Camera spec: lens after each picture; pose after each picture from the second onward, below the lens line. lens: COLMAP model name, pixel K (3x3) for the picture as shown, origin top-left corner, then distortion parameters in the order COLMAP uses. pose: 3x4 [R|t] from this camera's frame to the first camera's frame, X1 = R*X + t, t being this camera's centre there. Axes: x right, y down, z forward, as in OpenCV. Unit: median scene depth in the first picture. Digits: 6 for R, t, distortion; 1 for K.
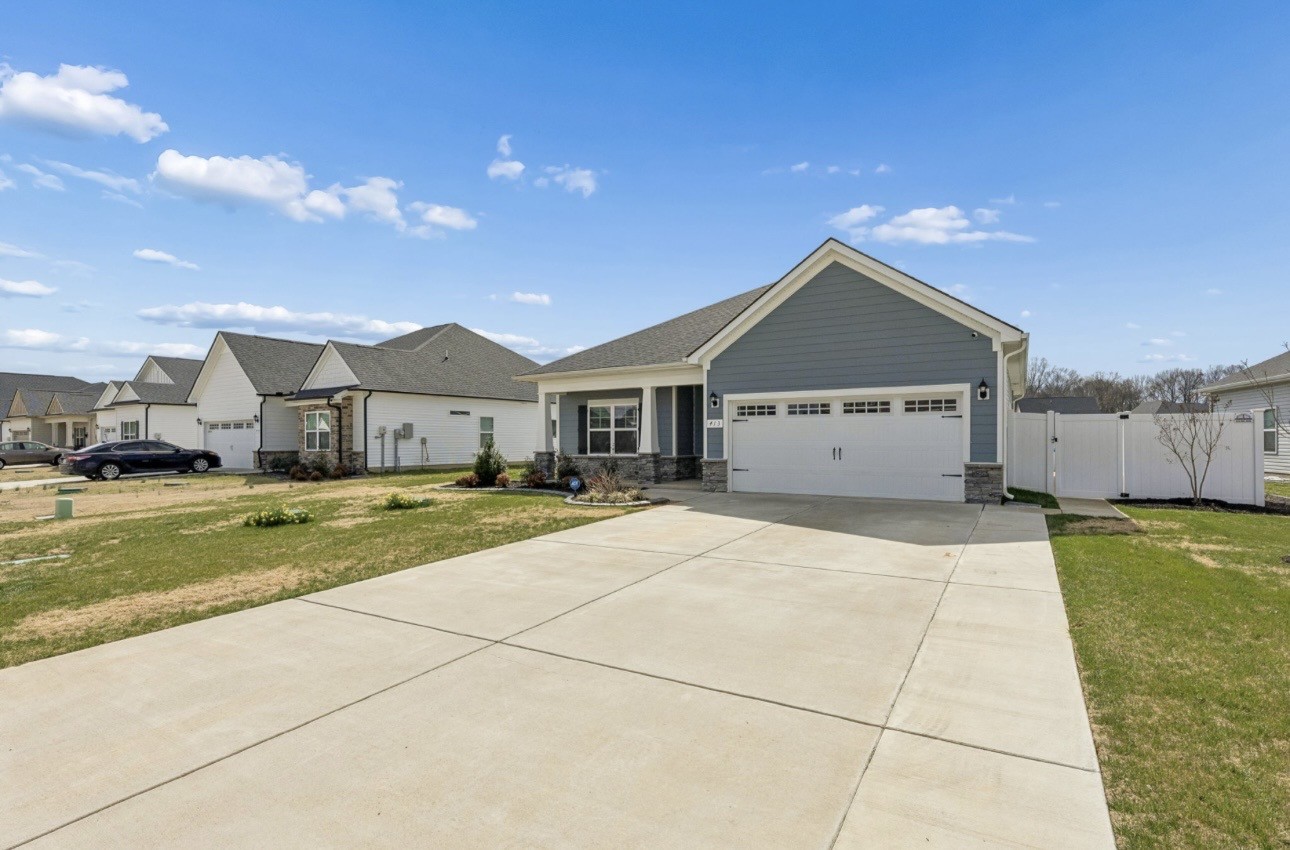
lens RADIAL K [[619.7, 0, 645.2], [0, 619.7, 443.2], [0, 0, 1]] dist [-0.000720, -0.000141]
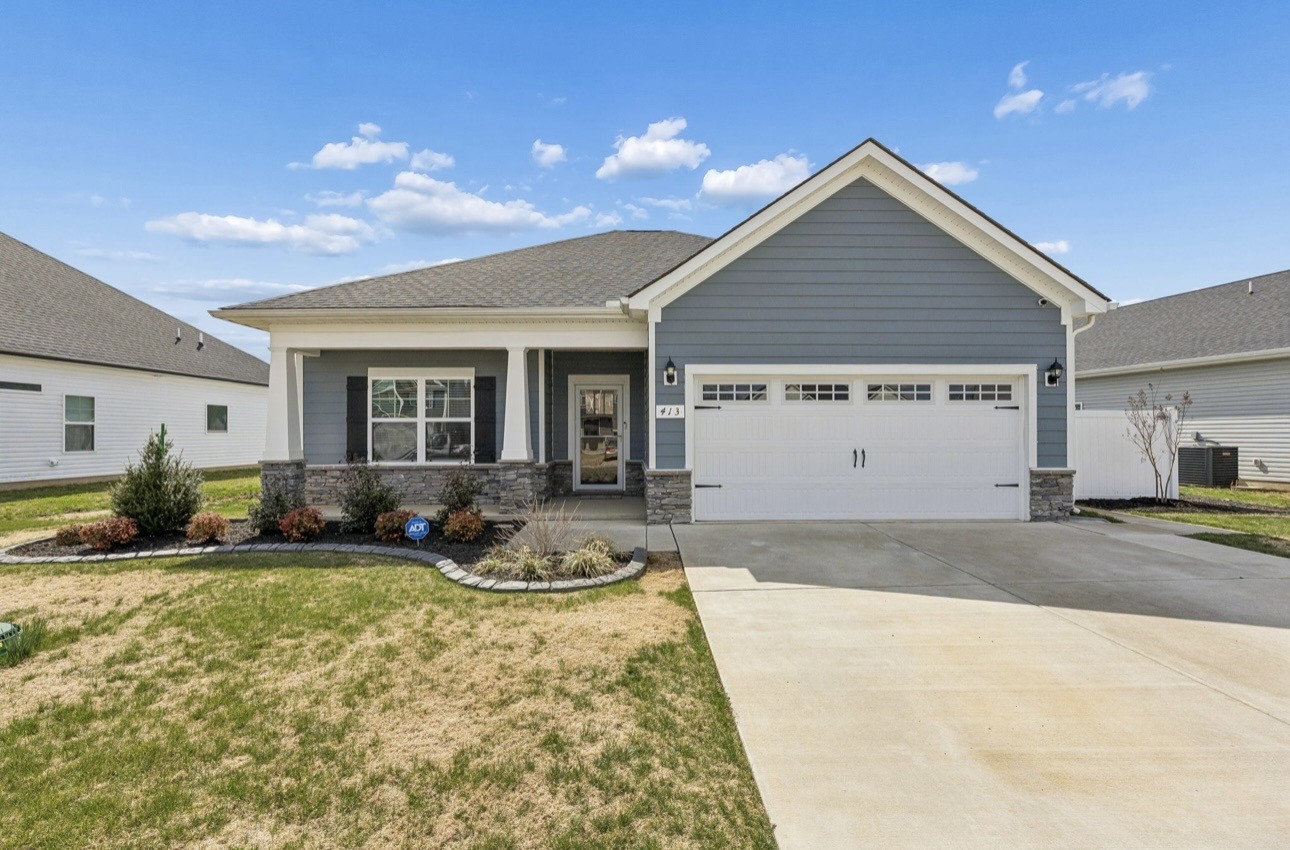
lens RADIAL K [[582.8, 0, 645.2], [0, 582.8, 430.8], [0, 0, 1]] dist [-0.000750, -0.000164]
pose [[0.839883, 0.005558, 0.542739, -0.216468], [0.002234, 0.999904, -0.013696, -0.004847], [-0.542763, 0.012716, 0.839790, 0.528858]]
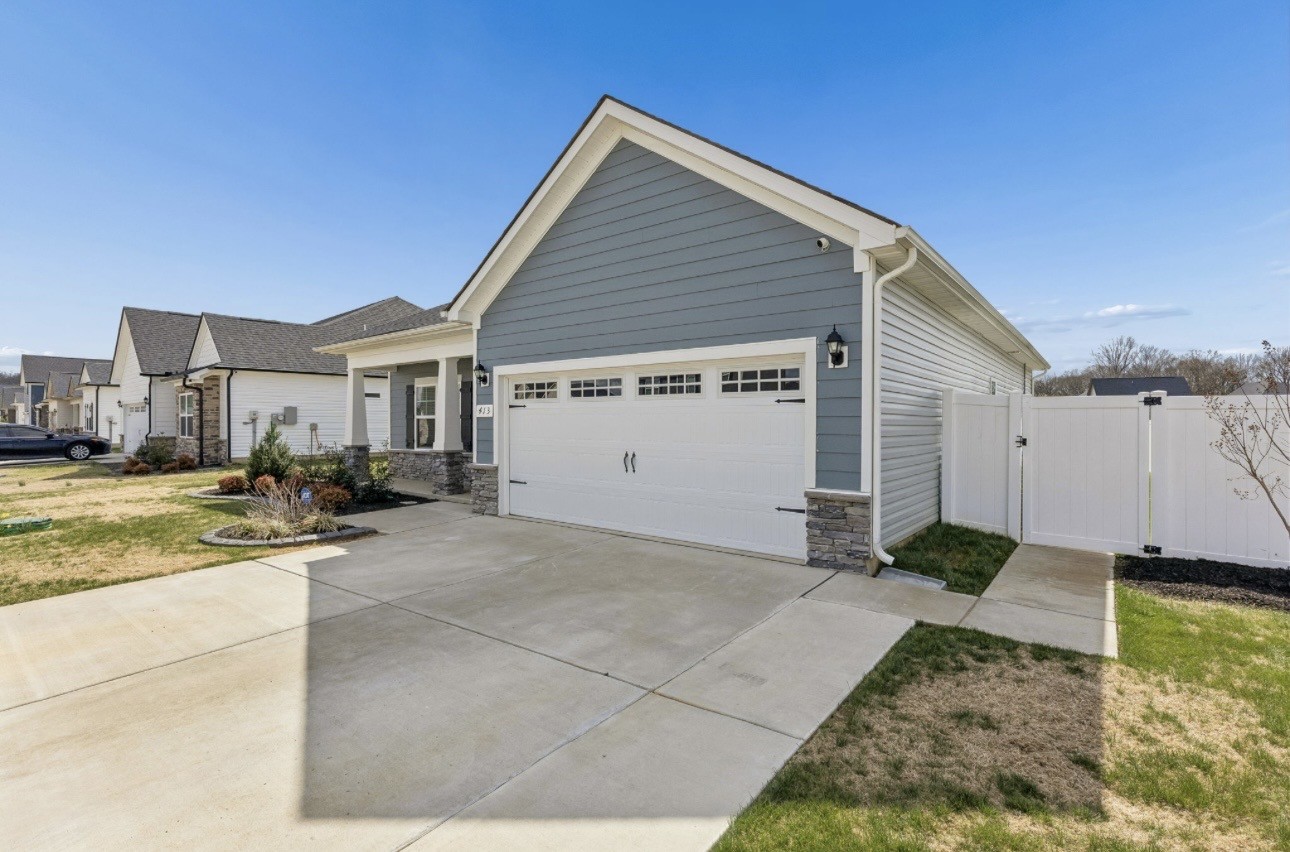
lens RADIAL K [[592.5, 0, 645.0], [0, 592.5, 426.0], [0, 0, 1]] dist [0.001122, 0.000147]
pose [[0.992988, 0.005875, -0.118069, 0.353290], [-0.005501, 0.999979, 0.003493, -0.018326], [0.118087, -0.002819, 0.992999, 0.390931]]
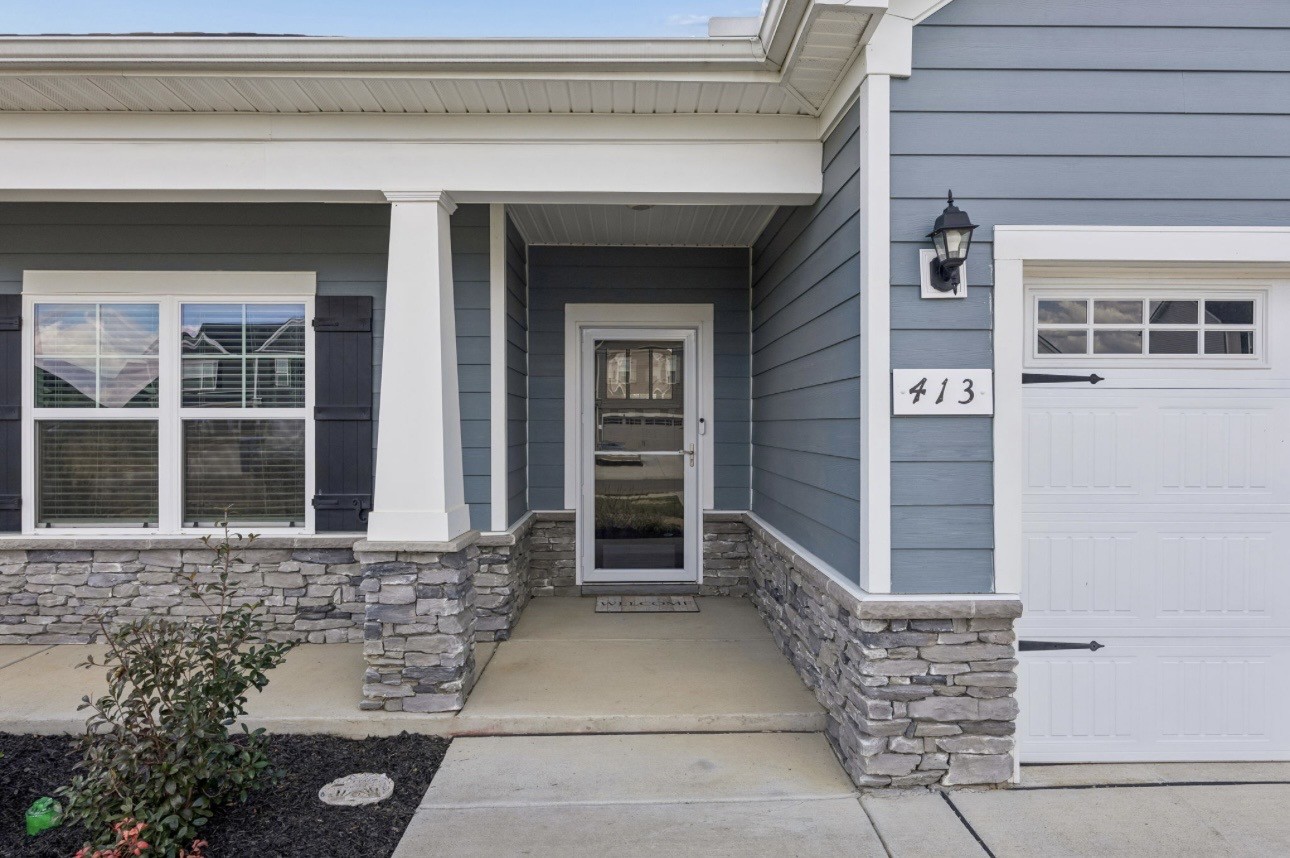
lens RADIAL K [[760.0, 0, 645.0], [0, 760.0, 429.0], [0, 0, 1]] dist [0.001733, 0.000639]
pose [[0.842130, 0.002792, 0.539267, -0.070313], [-0.001074, 0.999993, -0.003500, -0.020091], [-0.539273, 0.002368, 0.842128, 0.859498]]
